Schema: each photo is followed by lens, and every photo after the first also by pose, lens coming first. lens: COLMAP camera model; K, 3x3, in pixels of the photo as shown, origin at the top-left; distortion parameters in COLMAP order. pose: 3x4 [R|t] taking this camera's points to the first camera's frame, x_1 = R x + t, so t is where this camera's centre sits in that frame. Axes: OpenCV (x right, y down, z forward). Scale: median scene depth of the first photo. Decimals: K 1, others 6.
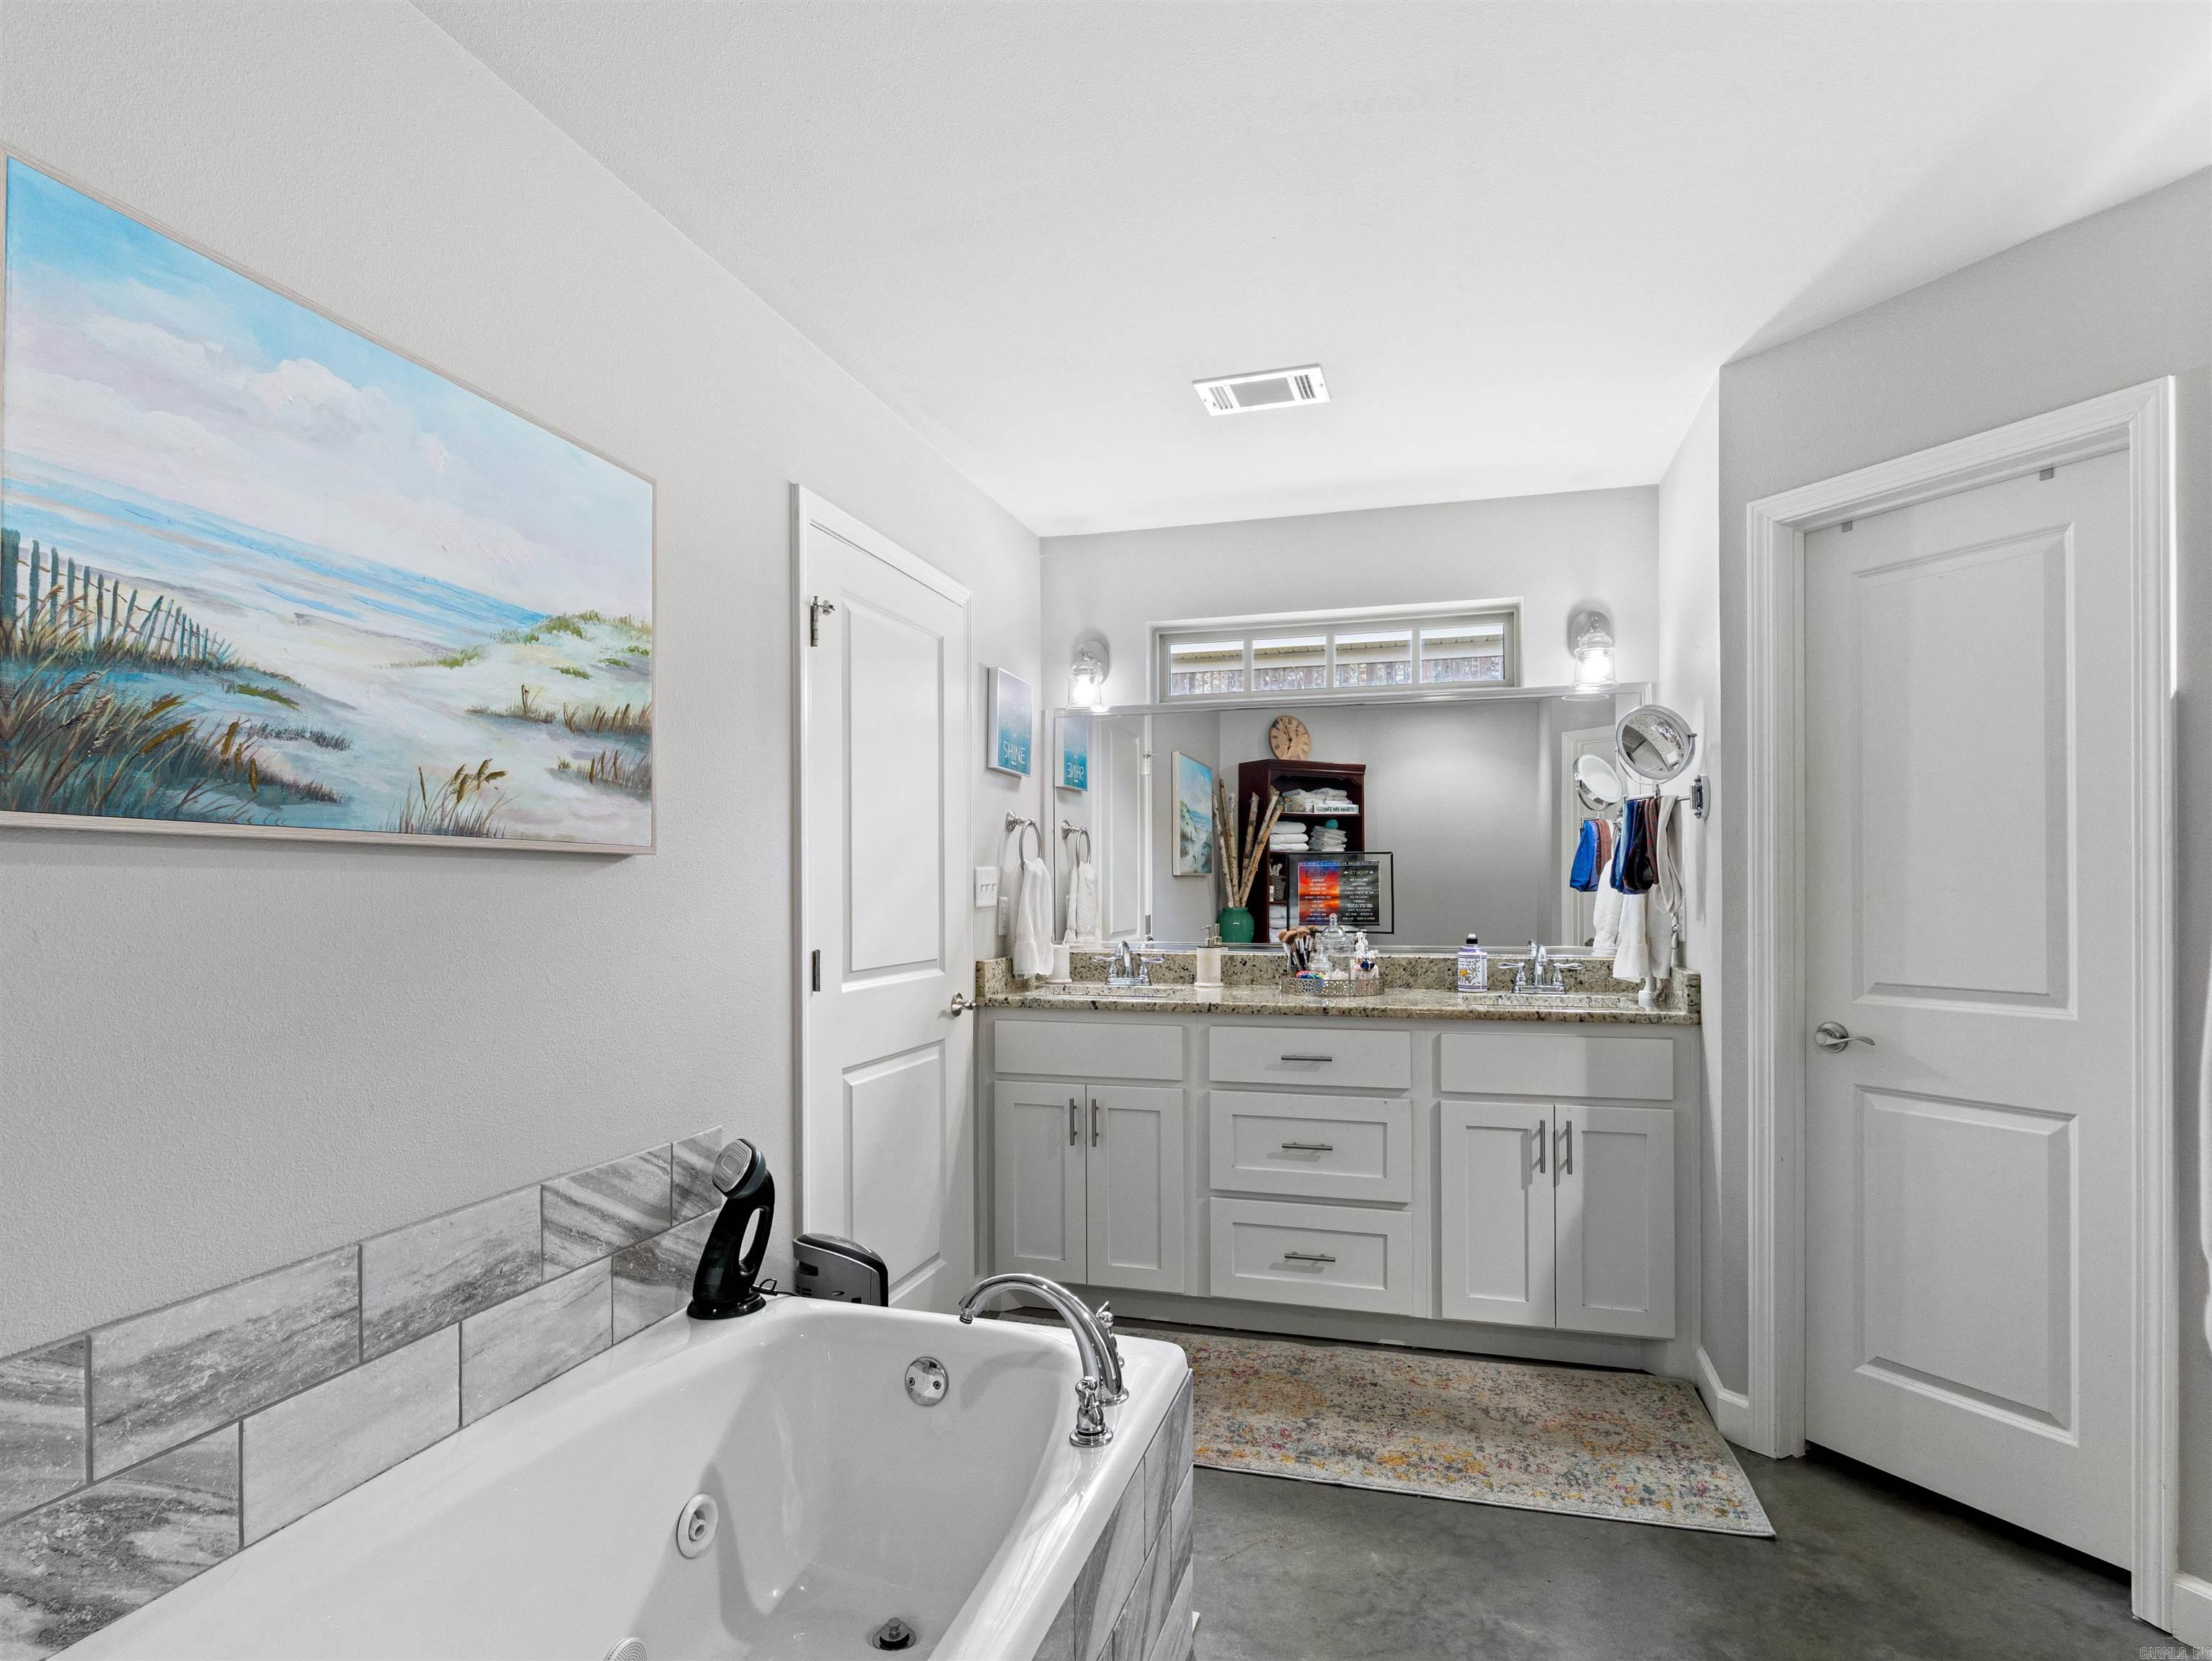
lens RADIAL K [[1141.7, 0, 1104.3], [0, 1141.7, 836.7], [0, 0, 1]] dist [-0.005388, 0.000472]
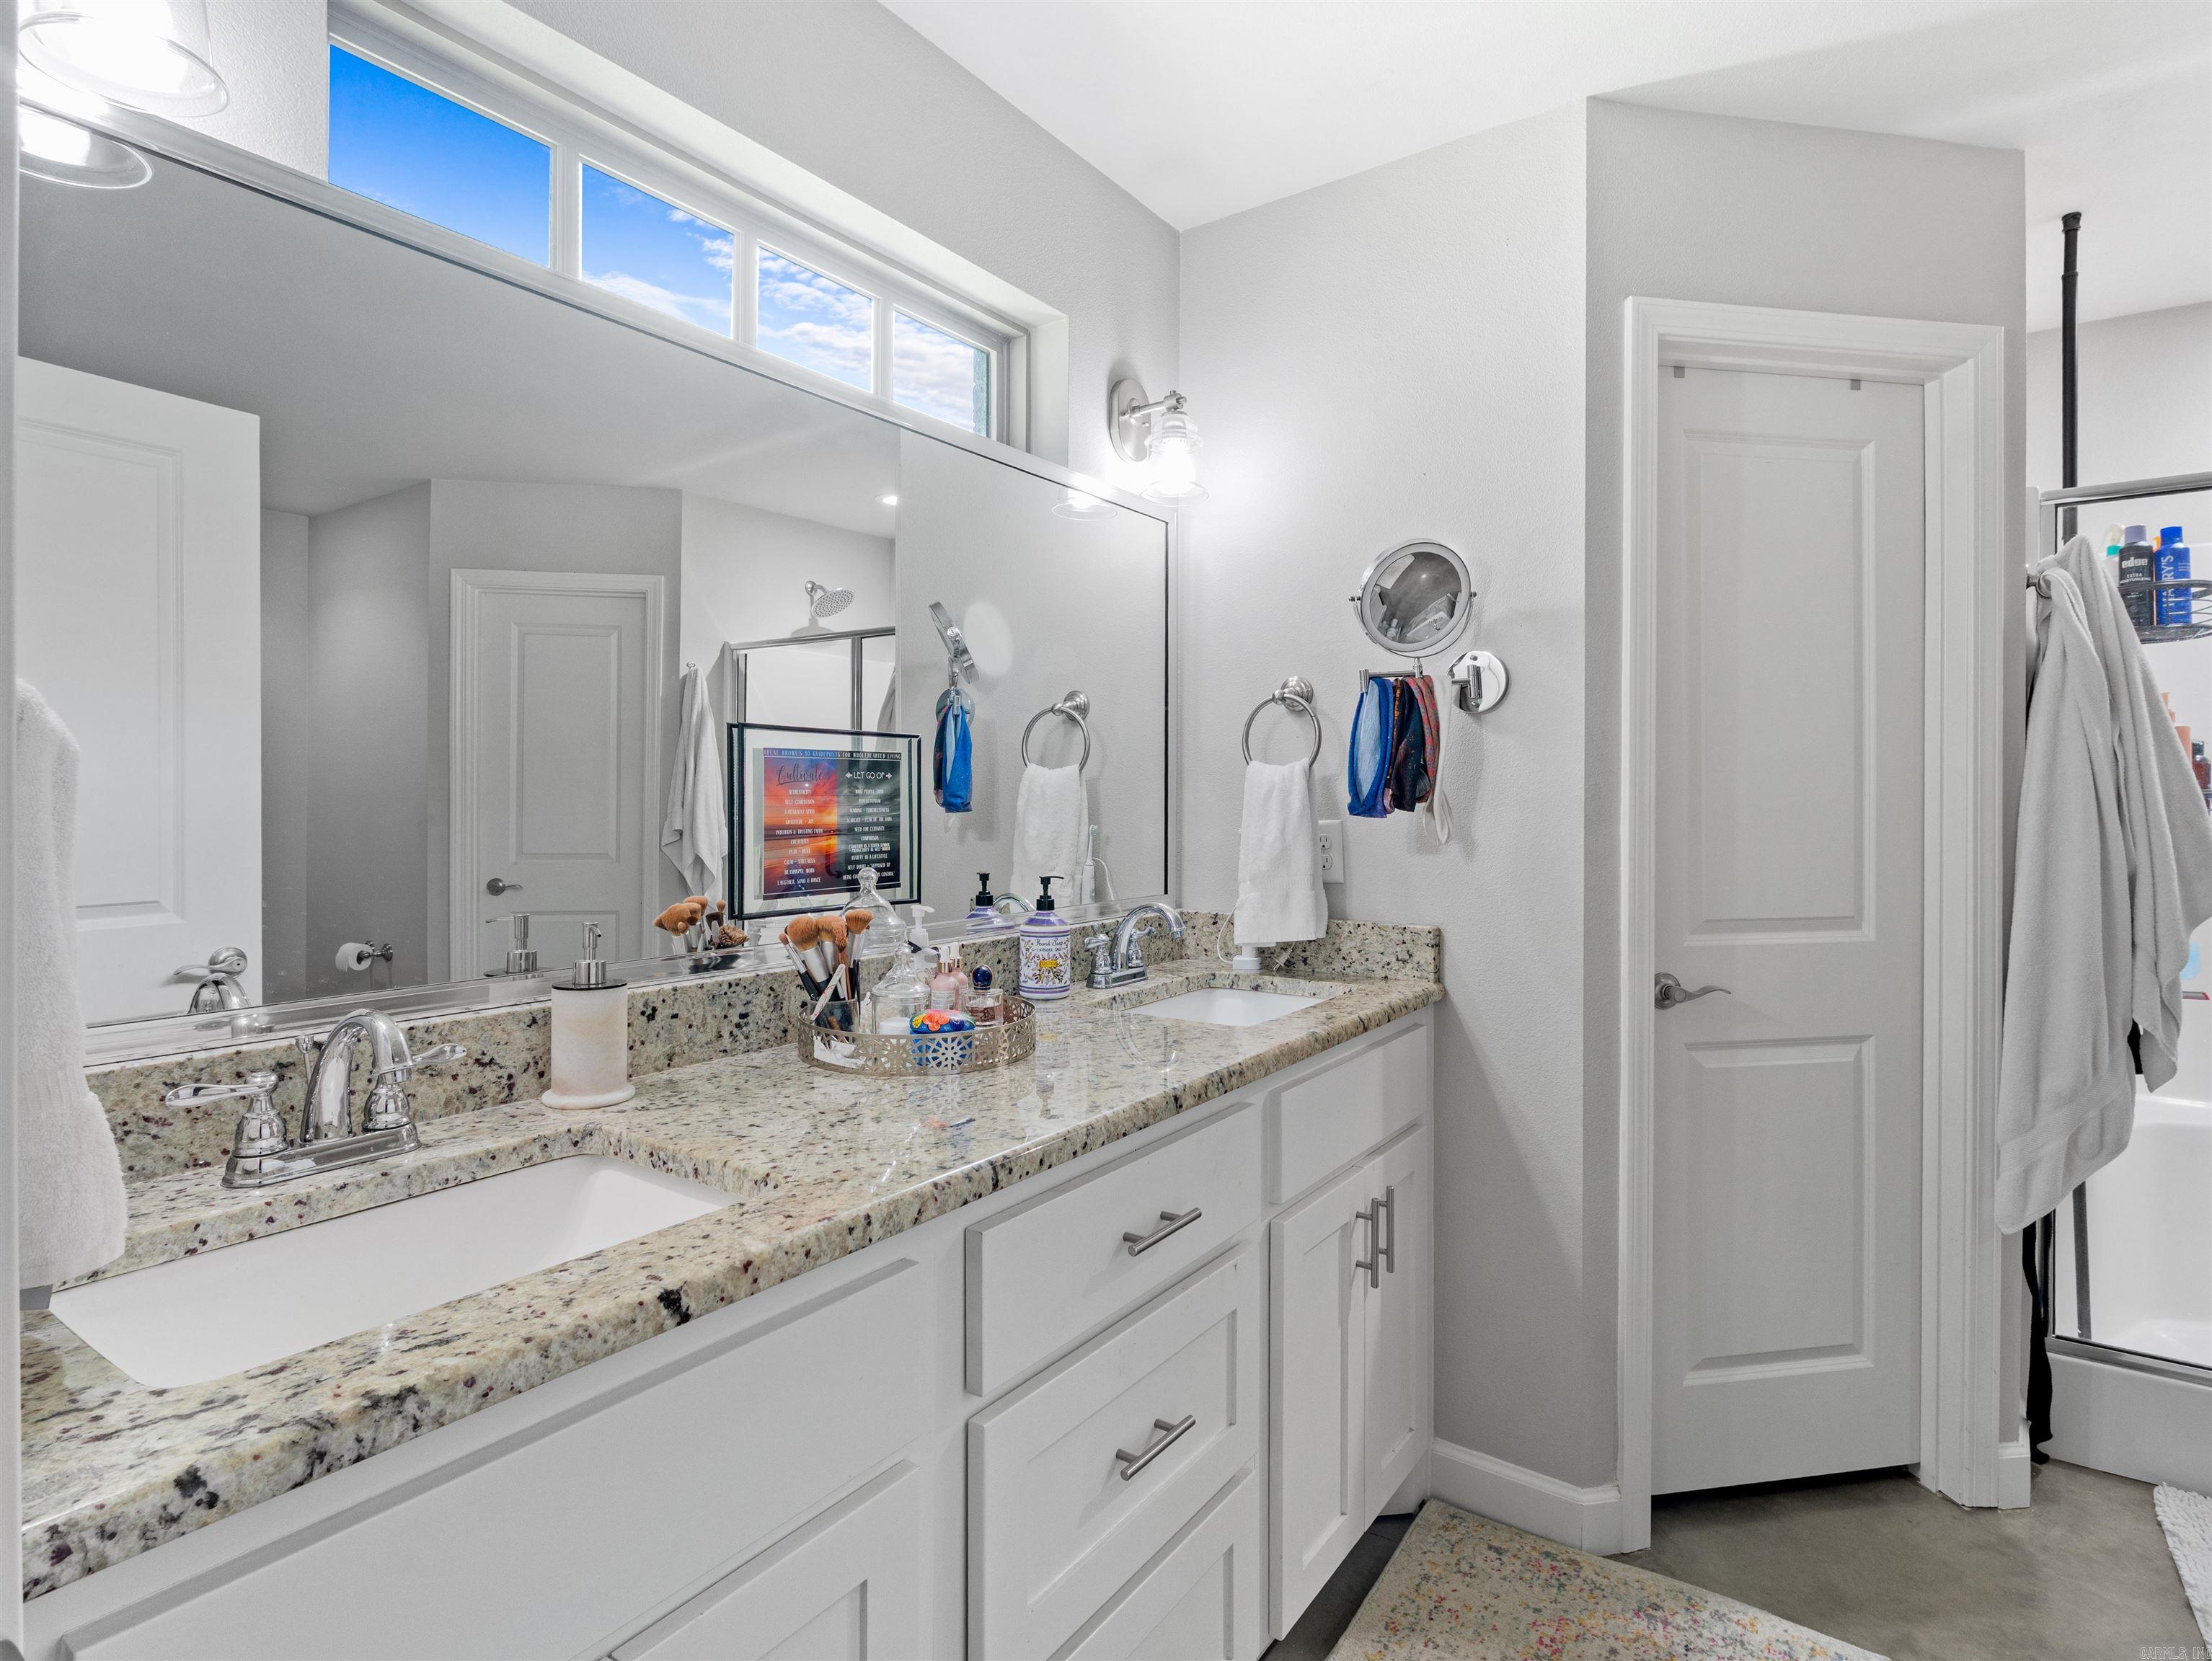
lens RADIAL K [[1141.7, 0, 1104.3], [0, 1141.7, 836.7], [0, 0, 1]] dist [-0.005388, 0.000472]
pose [[0.332783, 0.002692, 0.943000, -0.272666], [-0.034161, 0.999374, 0.009202, 0.072996], [-0.942385, -0.035277, 0.332666, 1.131698]]
